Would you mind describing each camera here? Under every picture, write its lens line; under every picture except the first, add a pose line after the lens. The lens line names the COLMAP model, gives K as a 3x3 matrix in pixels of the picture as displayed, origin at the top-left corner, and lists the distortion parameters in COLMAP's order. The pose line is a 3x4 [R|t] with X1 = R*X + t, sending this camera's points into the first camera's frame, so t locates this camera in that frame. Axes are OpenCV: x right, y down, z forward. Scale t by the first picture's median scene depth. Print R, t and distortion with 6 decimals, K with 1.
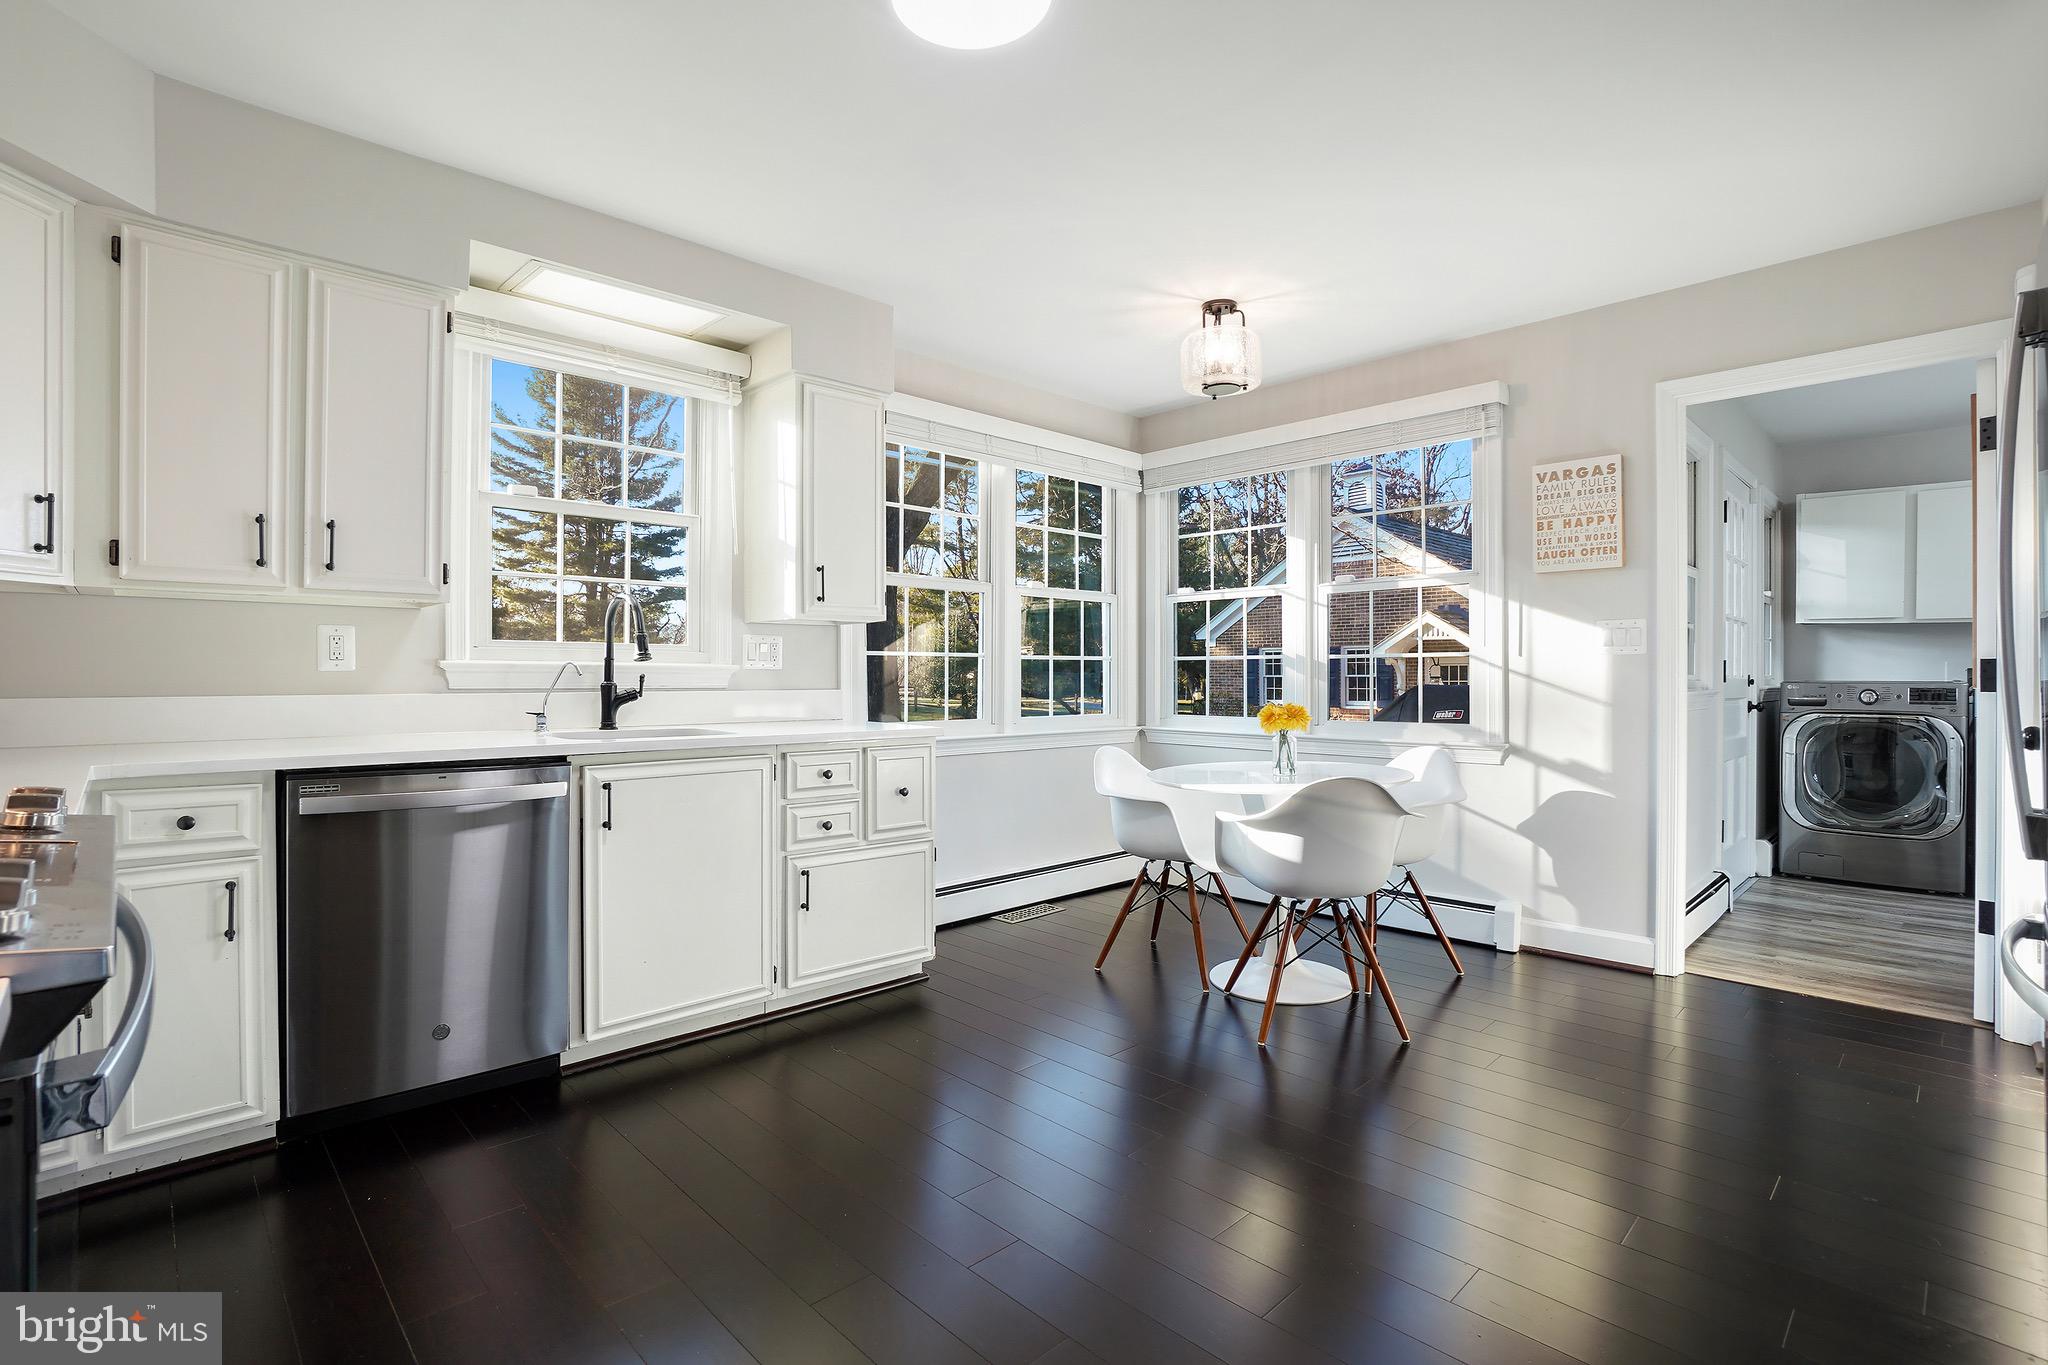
lens RADIAL K [[967.0, 0, 1025.2], [0, 967.0, 685.5], [0, 0, 1]] dist [-0.032740, 0.005782]
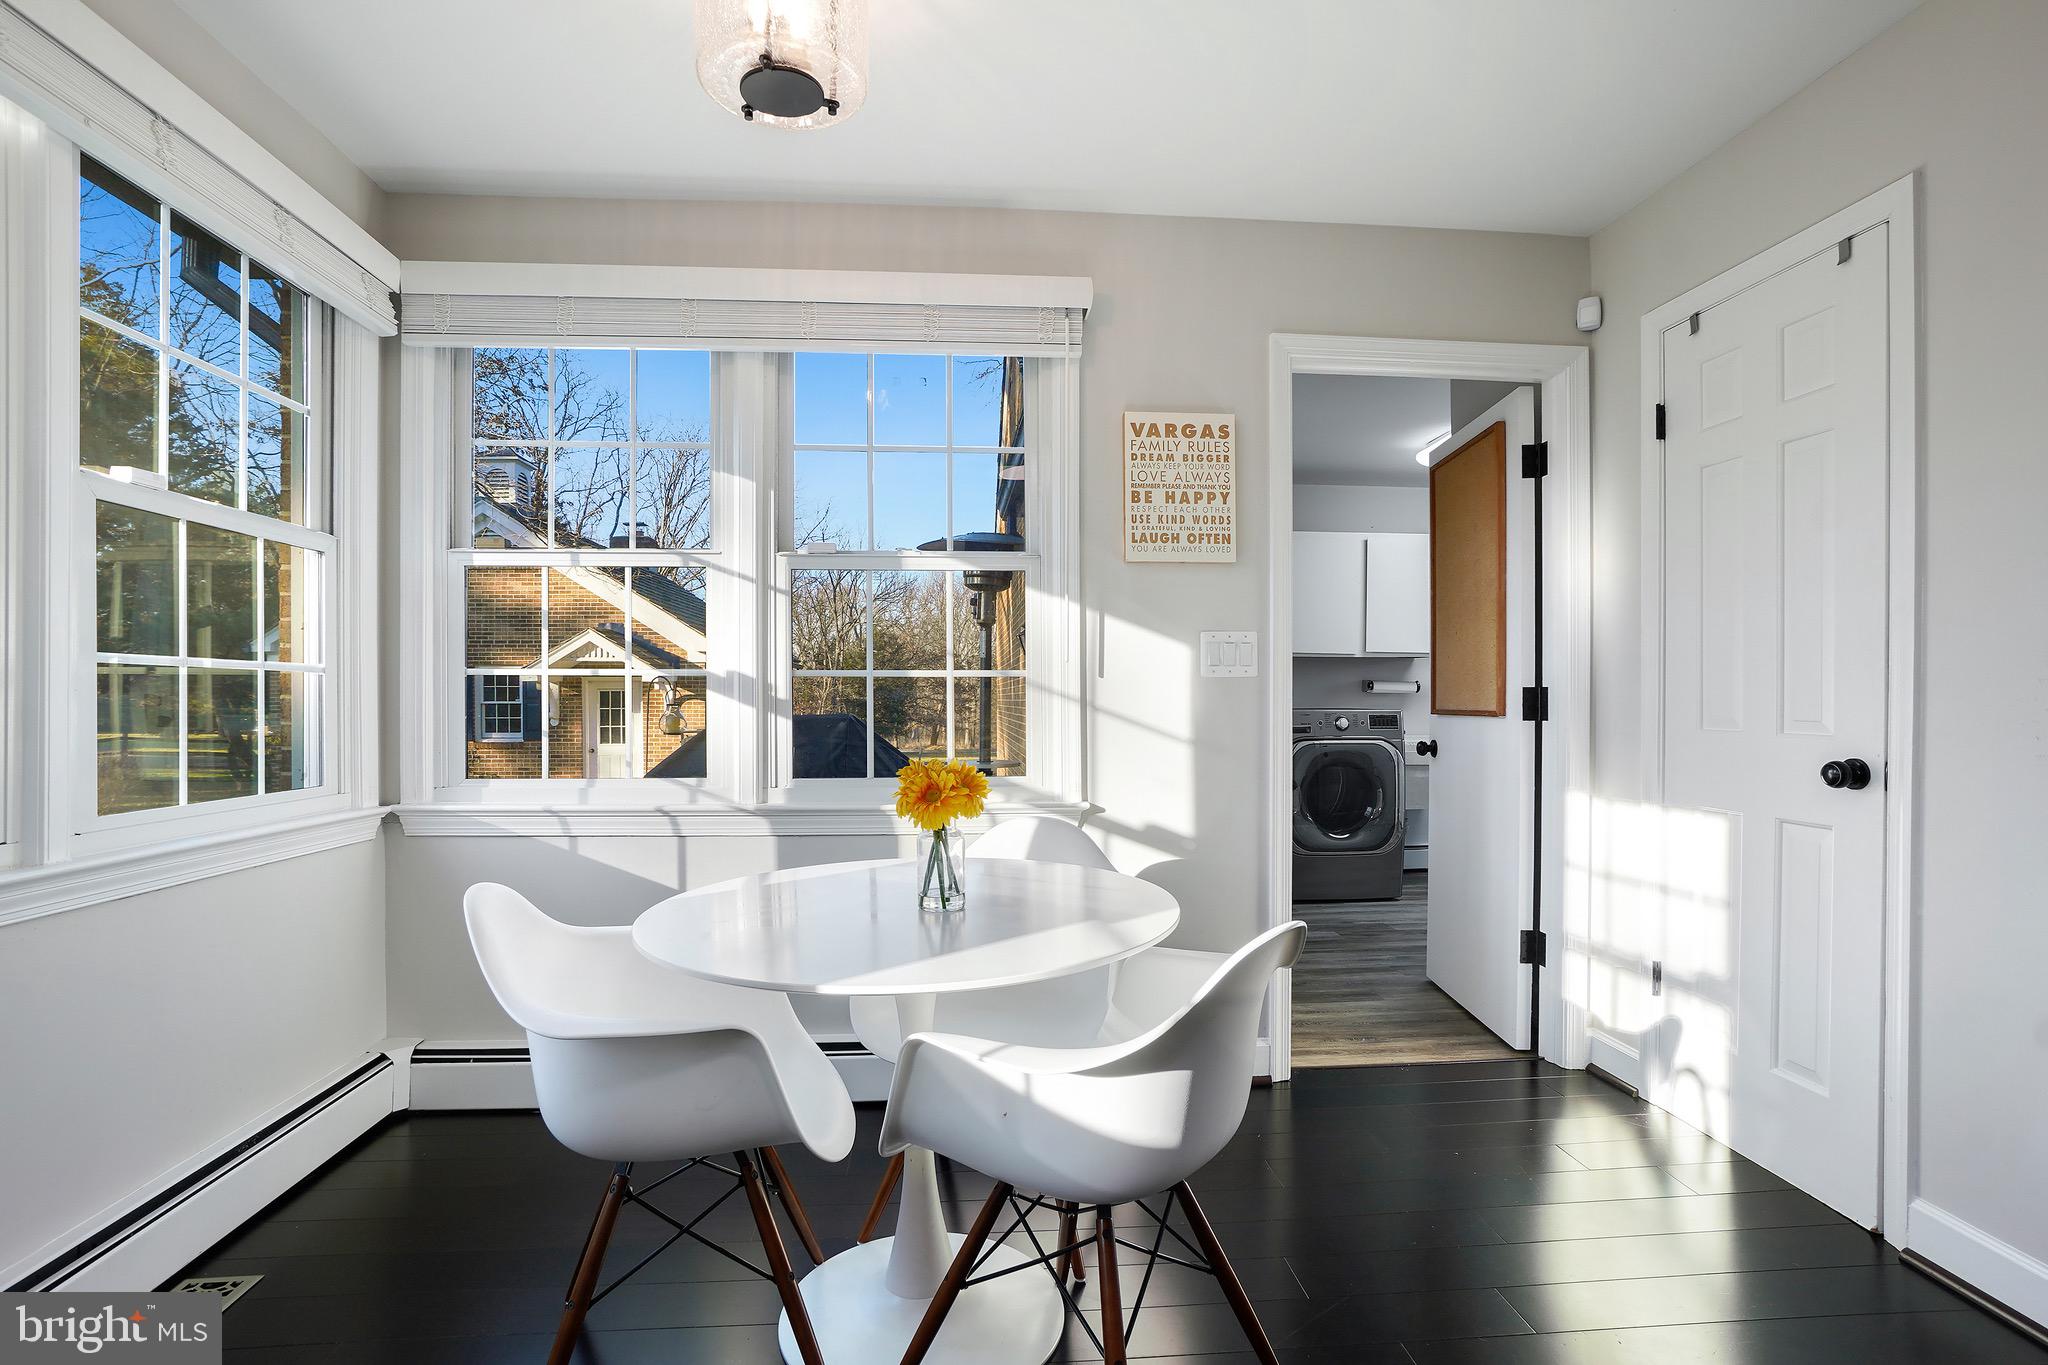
lens RADIAL K [[967.0, 0, 1029.9], [0, 967.0, 713.4], [0, 0, 1]] dist [-0.032740, 0.005782]
pose [[0.628121, -0.009300, 0.778060, -0.077787], [0.007548, 0.999954, 0.005859, -0.009039], [-0.778079, 0.002193, 0.628162, 0.622906]]
